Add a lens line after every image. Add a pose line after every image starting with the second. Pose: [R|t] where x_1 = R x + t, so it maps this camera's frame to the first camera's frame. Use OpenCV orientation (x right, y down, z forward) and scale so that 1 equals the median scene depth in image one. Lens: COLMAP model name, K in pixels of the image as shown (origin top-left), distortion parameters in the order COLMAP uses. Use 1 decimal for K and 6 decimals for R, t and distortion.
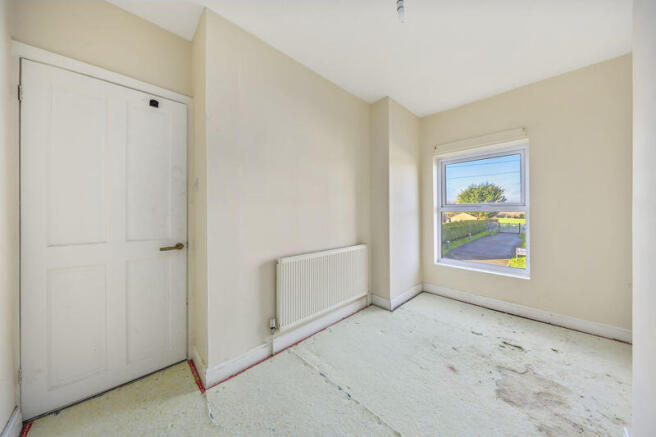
lens RADIAL K [[214.9, 0, 327.8], [0, 214.9, 211.6], [0, 0, 1]] dist [-0.007927, 0.000043]
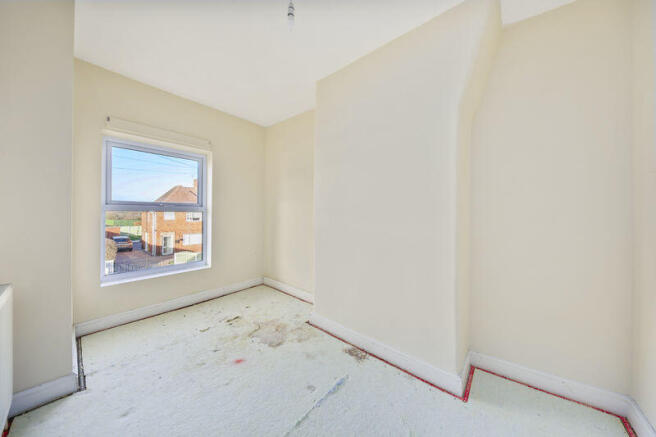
lens RADIAL K [[214.9, 0, 327.7], [0, 214.9, 216.4], [0, 0, 1]] dist [-0.007927, 0.000043]
pose [[-0.113270, -0.009787, 0.993516, -0.423056], [-0.006070, 0.999940, 0.009158, 0.016033], [-0.993546, -0.004993, -0.113323, 0.594500]]
